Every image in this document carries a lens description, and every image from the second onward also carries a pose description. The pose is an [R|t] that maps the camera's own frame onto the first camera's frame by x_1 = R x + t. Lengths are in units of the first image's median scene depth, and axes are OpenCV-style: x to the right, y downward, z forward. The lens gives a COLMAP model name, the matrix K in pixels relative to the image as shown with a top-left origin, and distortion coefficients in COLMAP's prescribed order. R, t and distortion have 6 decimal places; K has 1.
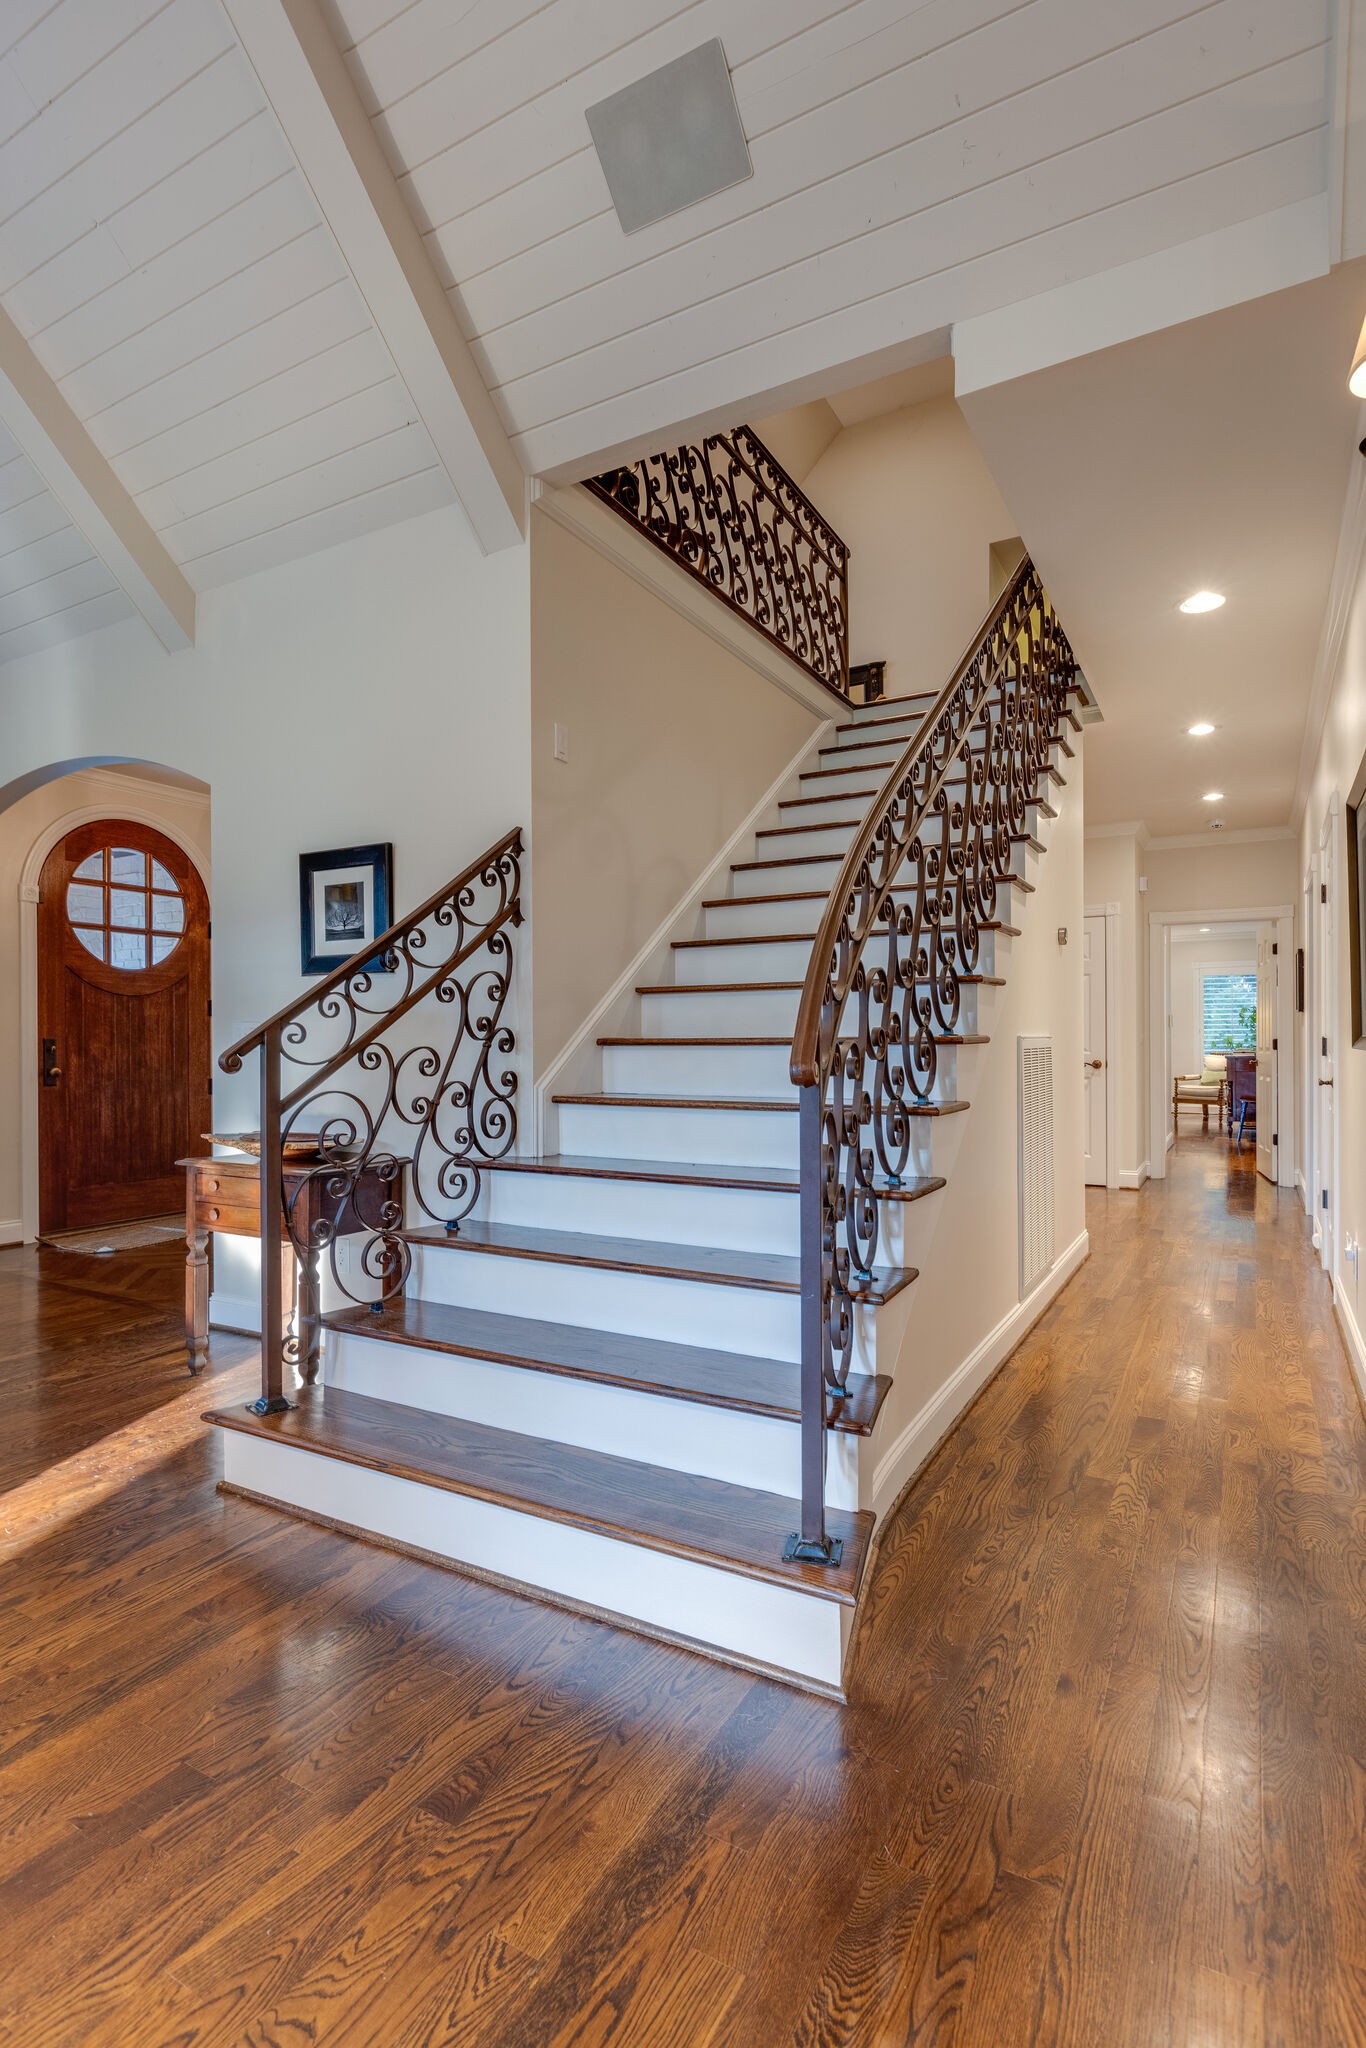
lens RADIAL K [[964.9, 0, 669.7], [0, 964.9, 1034.0], [0, 0, 1]] dist [-0.002806, -0.000150]
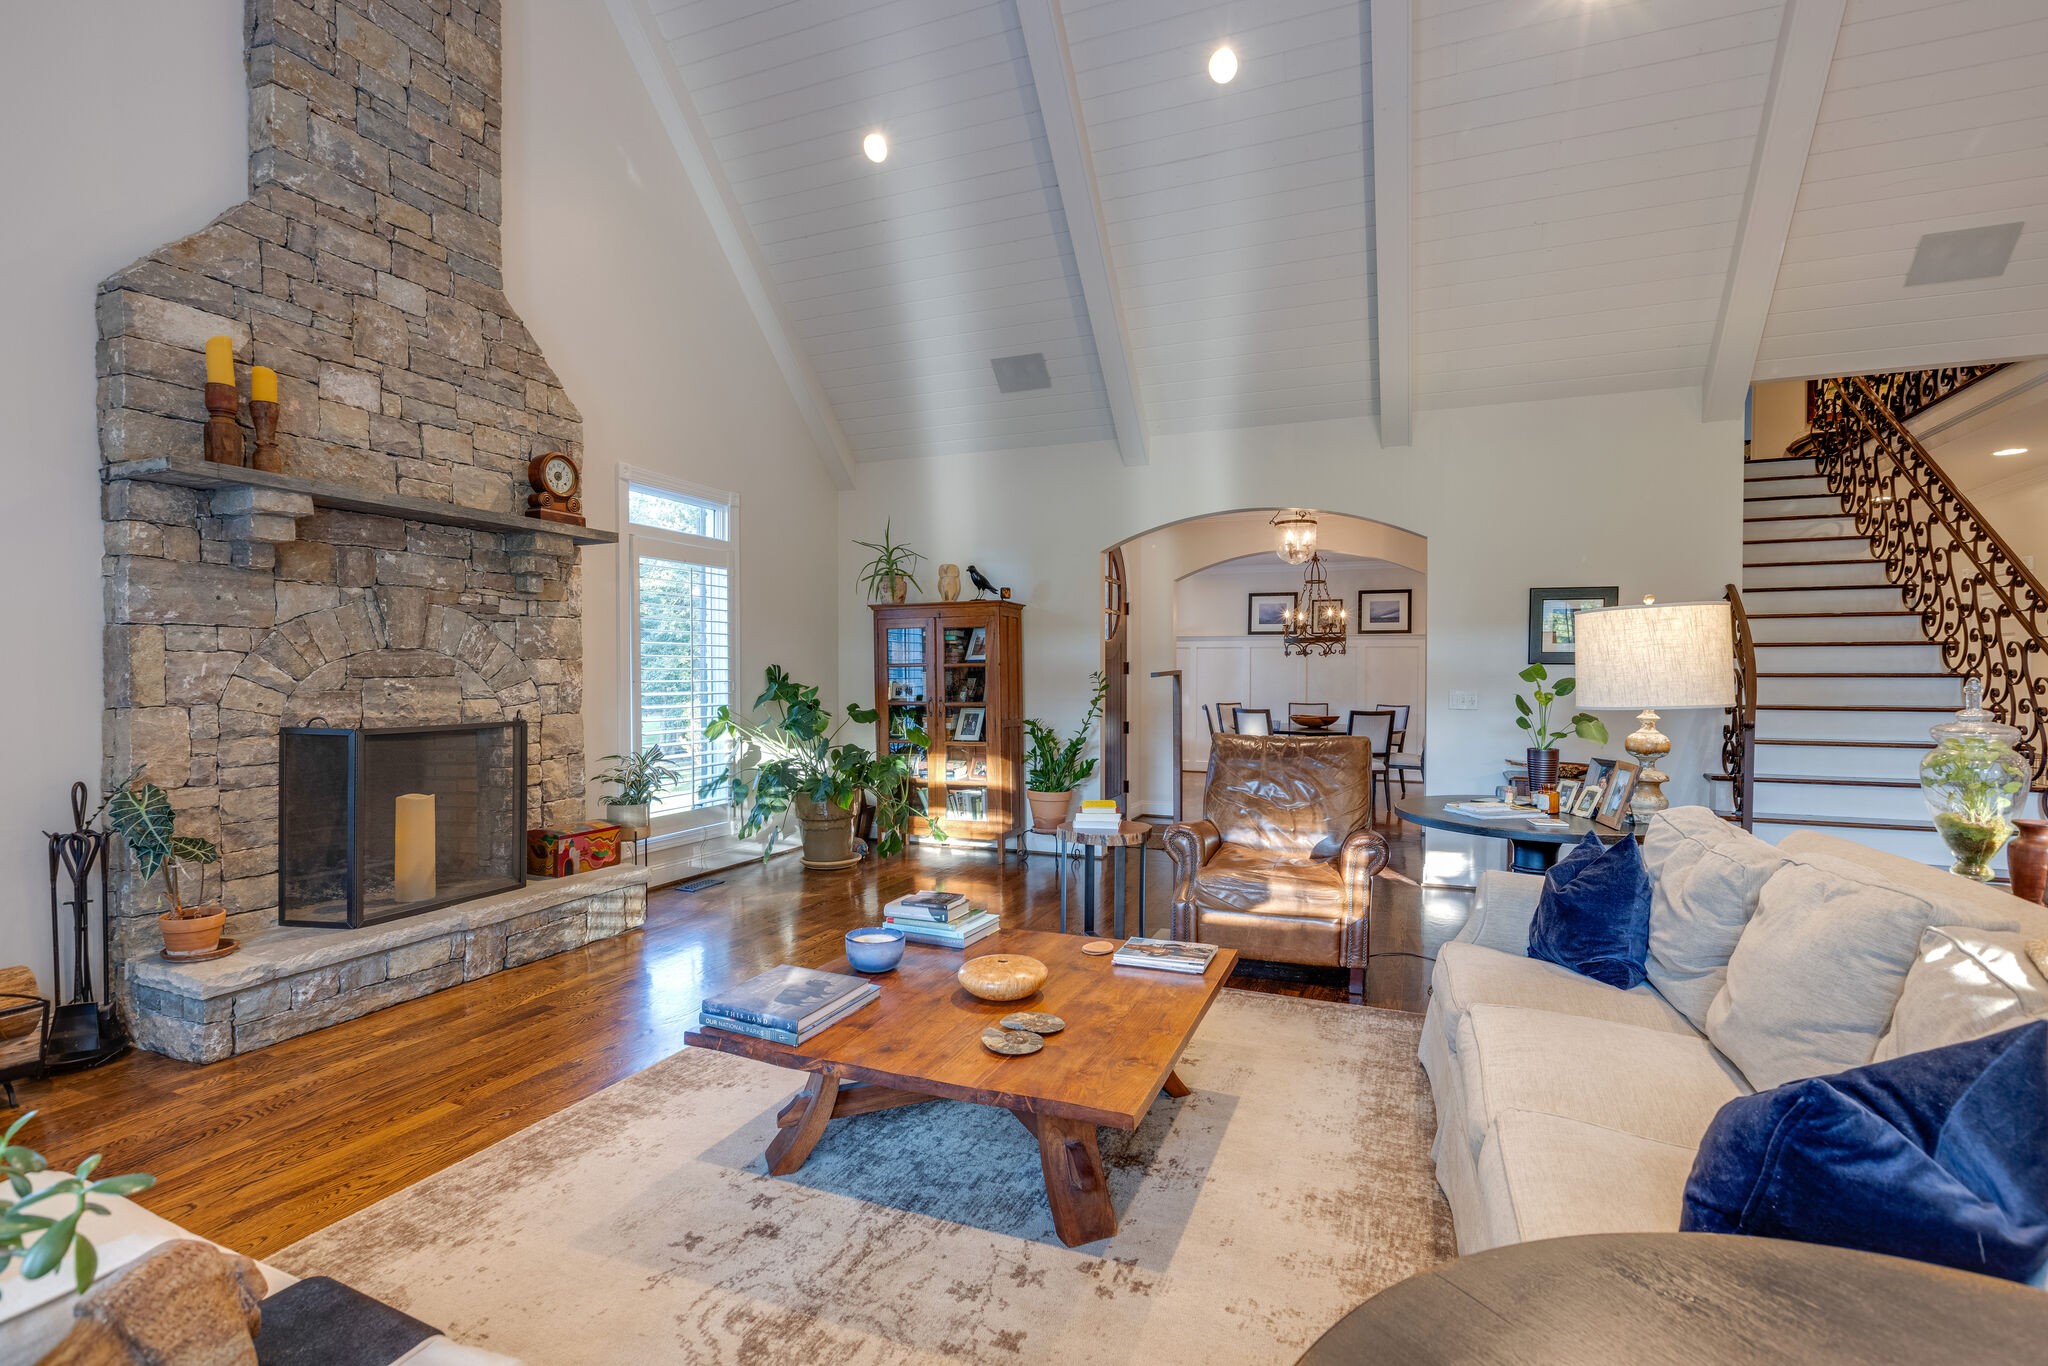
lens RADIAL K [[949.2, 0, 1024.0], [0, 949.2, 683.0], [0, 0, 1]] dist [0.009695, -0.000520]
pose [[0.993120, 0.007875, 0.116834, -1.585235], [-0.009844, 0.999819, 0.016291, -0.051929], [-0.116684, -0.017329, 0.993018, -0.547109]]
